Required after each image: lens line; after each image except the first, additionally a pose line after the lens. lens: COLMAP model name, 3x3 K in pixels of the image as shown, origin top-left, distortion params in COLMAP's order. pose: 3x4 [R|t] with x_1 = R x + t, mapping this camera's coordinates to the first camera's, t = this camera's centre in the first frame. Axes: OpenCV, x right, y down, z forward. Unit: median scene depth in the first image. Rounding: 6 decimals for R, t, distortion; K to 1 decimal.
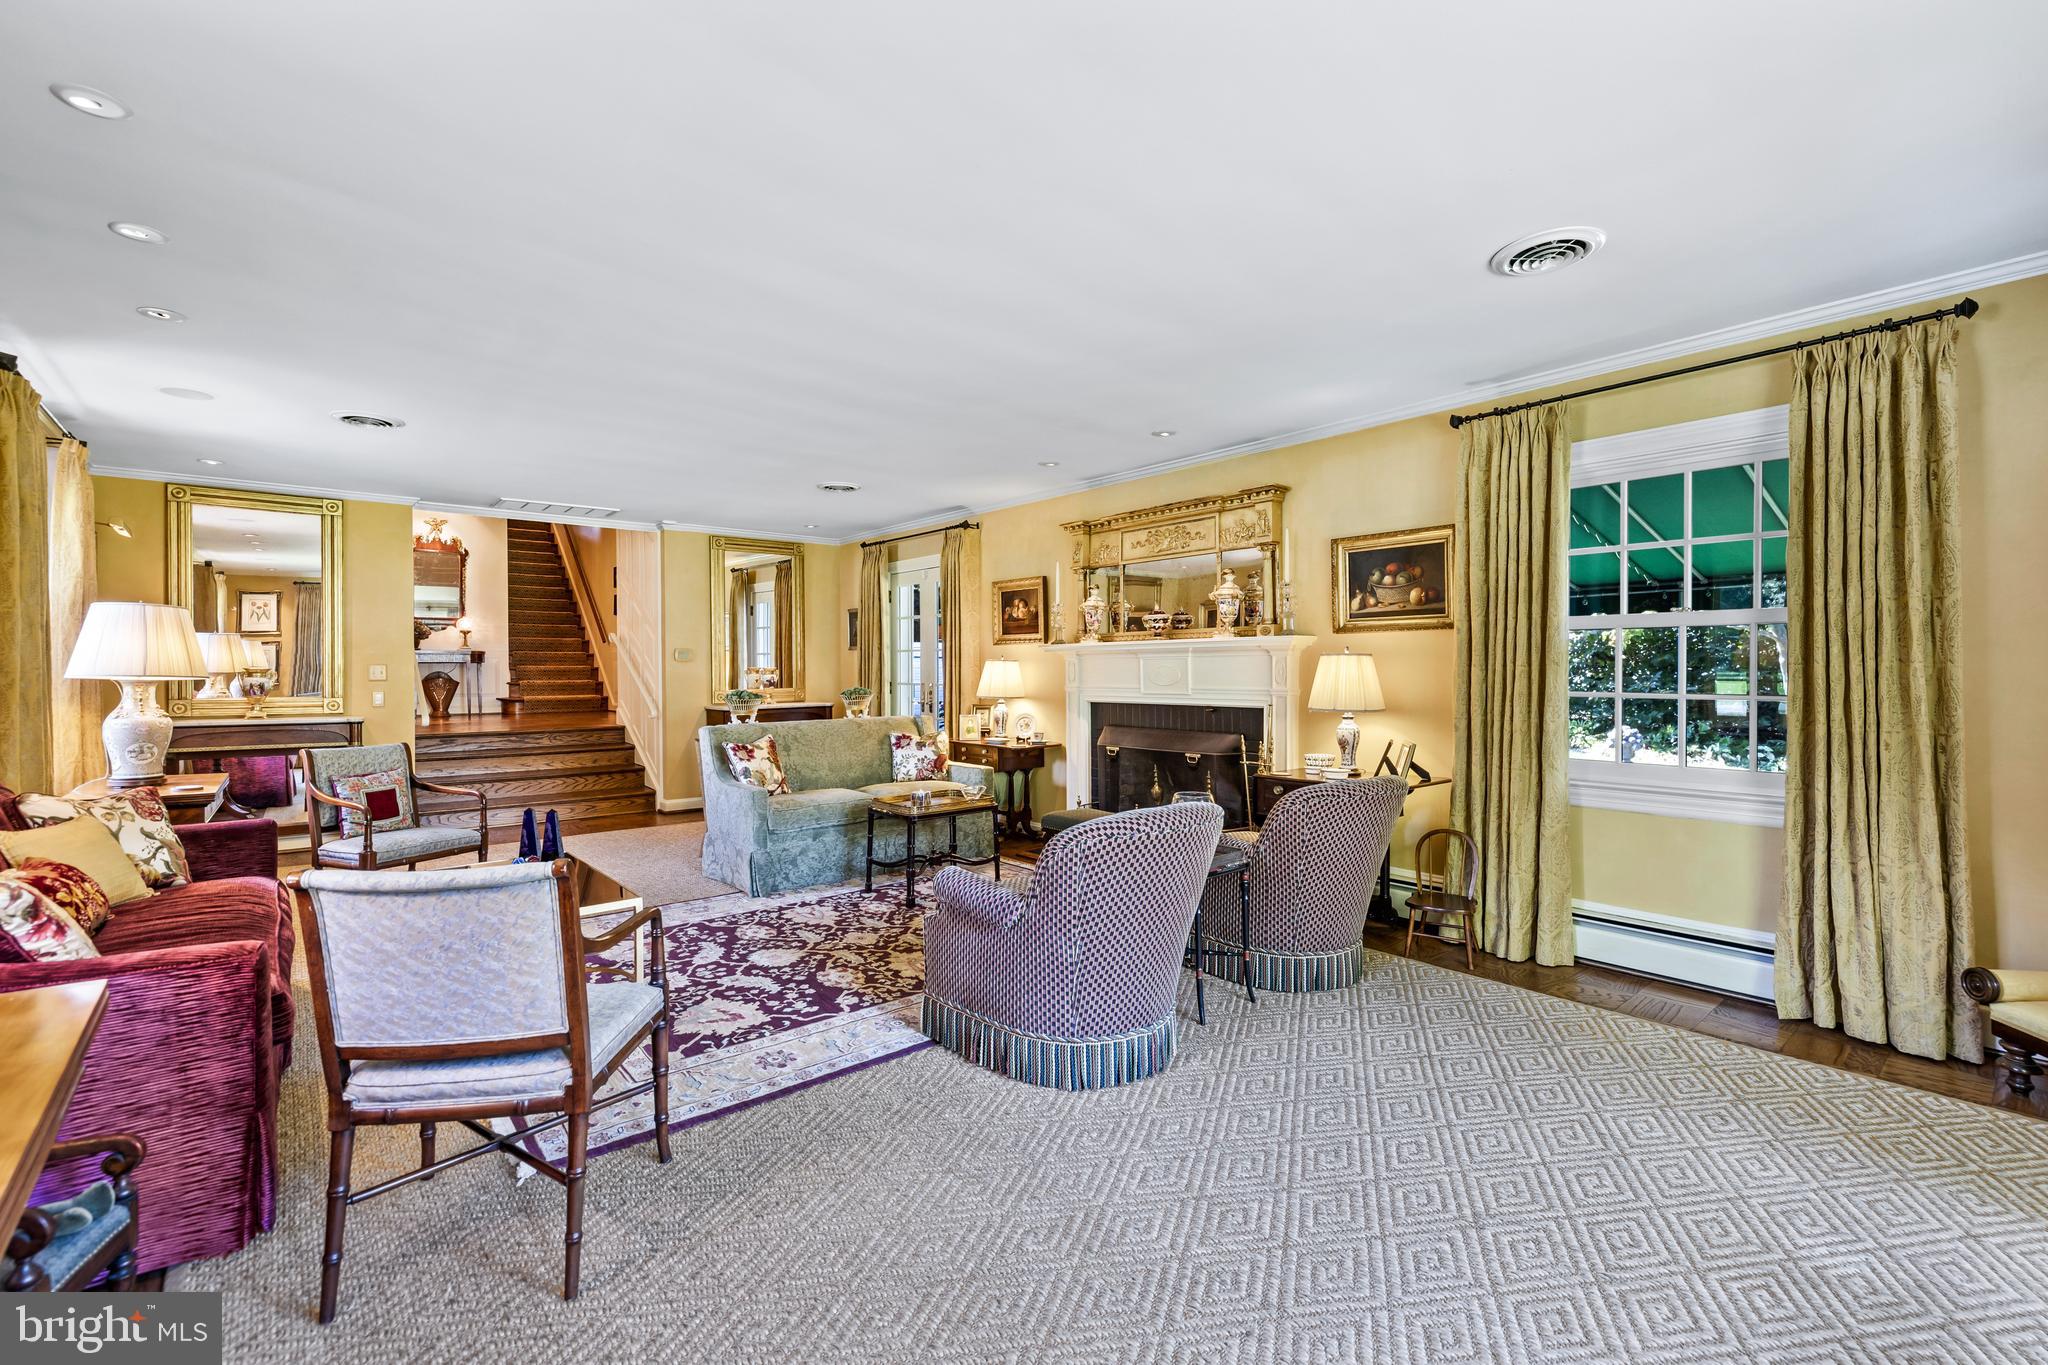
lens RADIAL K [[872.1, 0, 1024.9], [0, 872.1, 678.4], [0, 0, 1]] dist [0.002507, 0.000485]
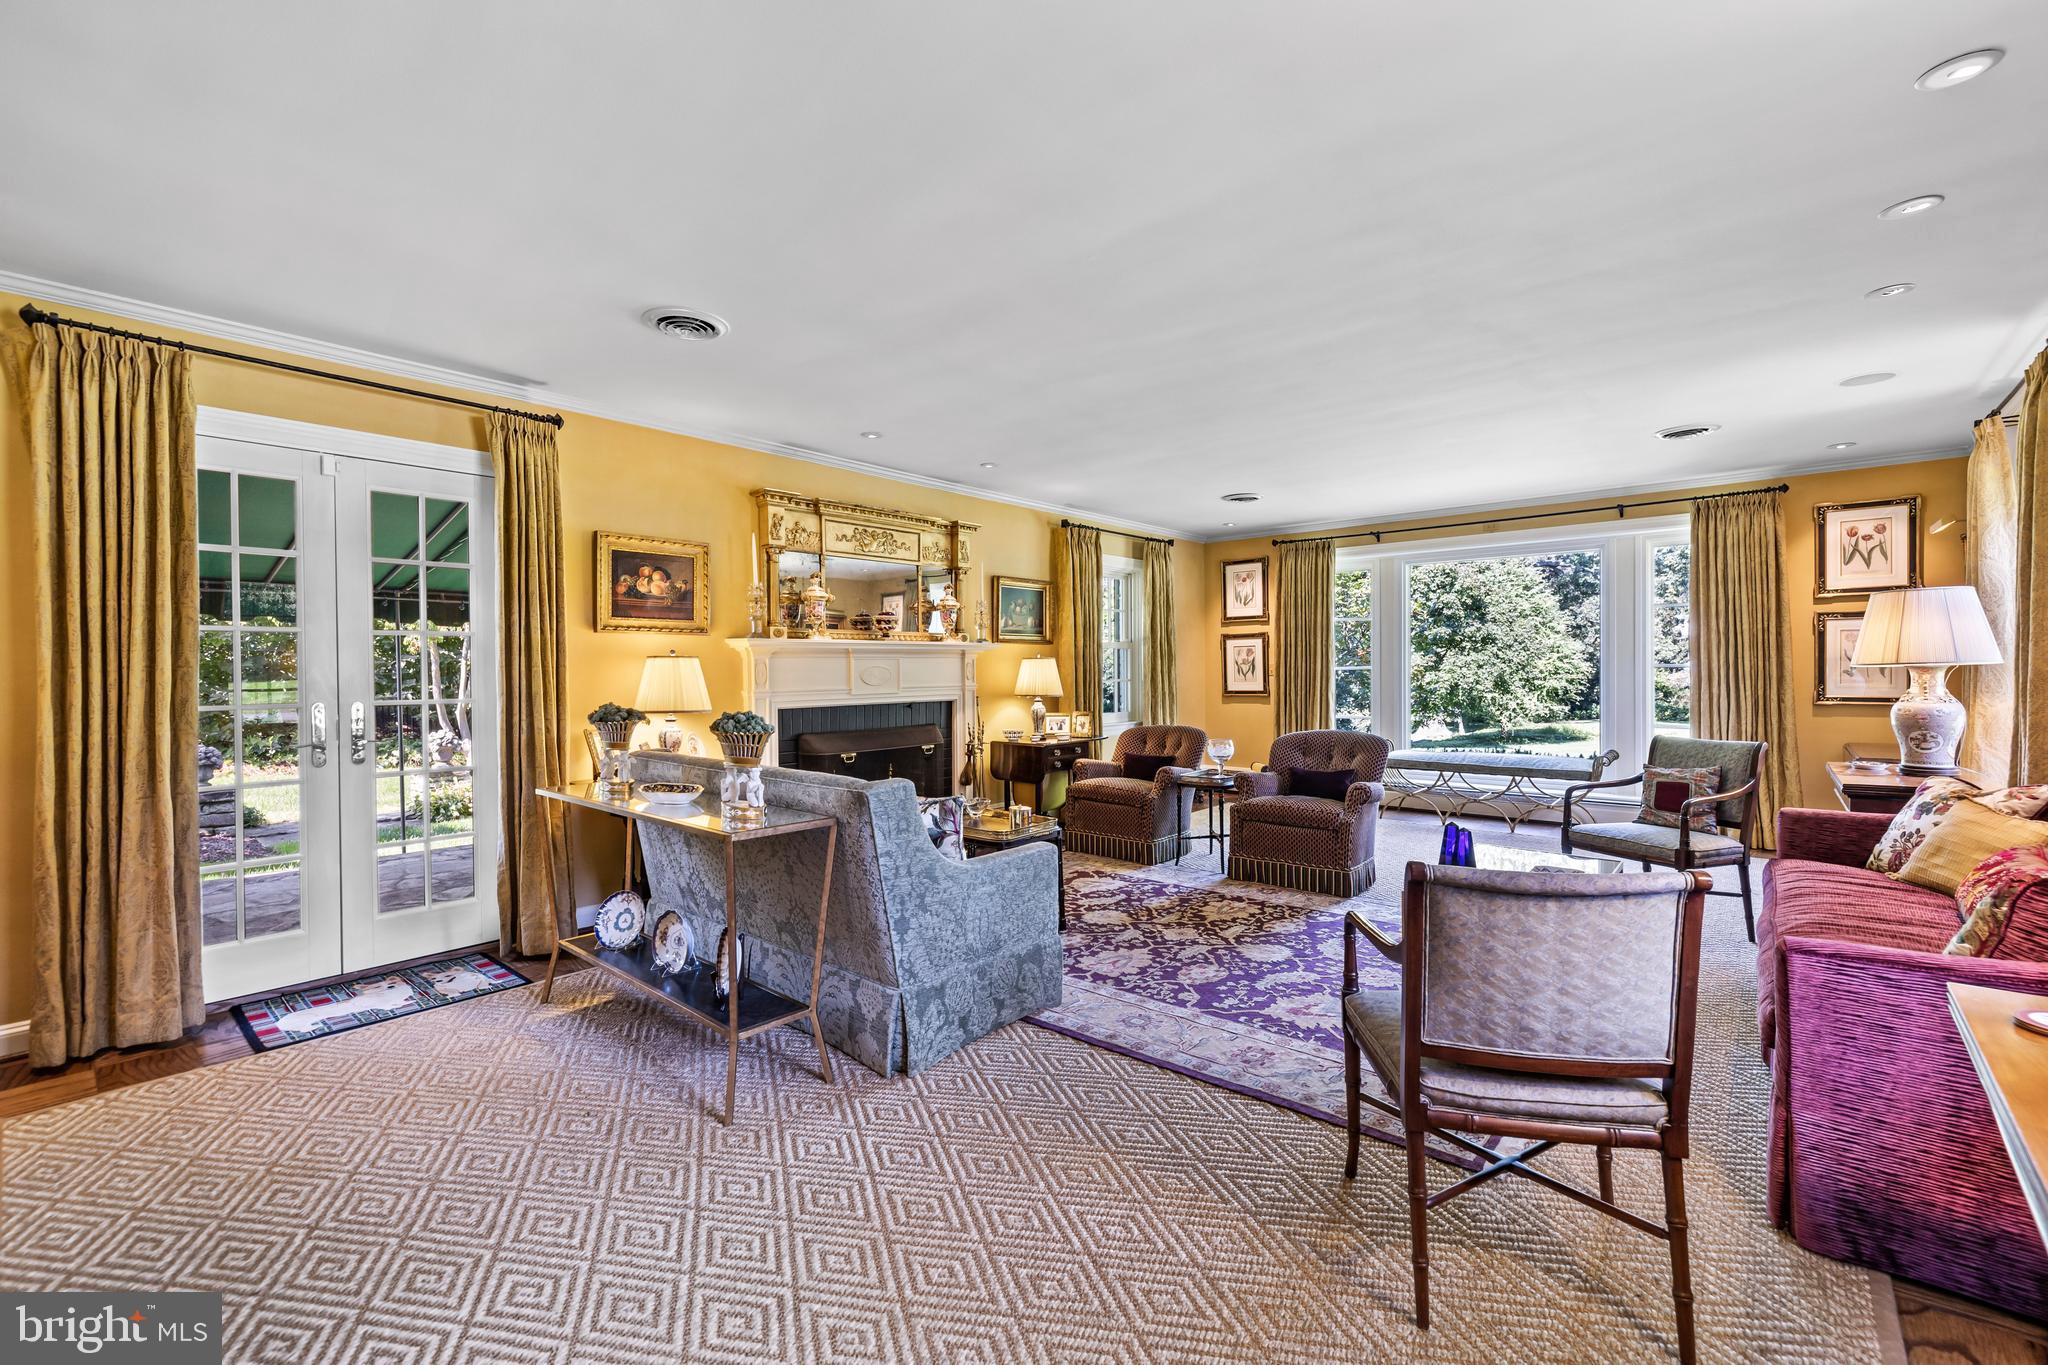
lens RADIAL K [[872.1, 0, 991.7], [0, 872.1, 675.3], [0, 0, 1]] dist [0.002507, 0.000485]
pose [[-0.131000, -0.003637, 0.991376, -0.895158], [0.020251, 0.999775, 0.006344, -0.007595], [-0.991176, 0.020908, -0.130896, 1.040966]]
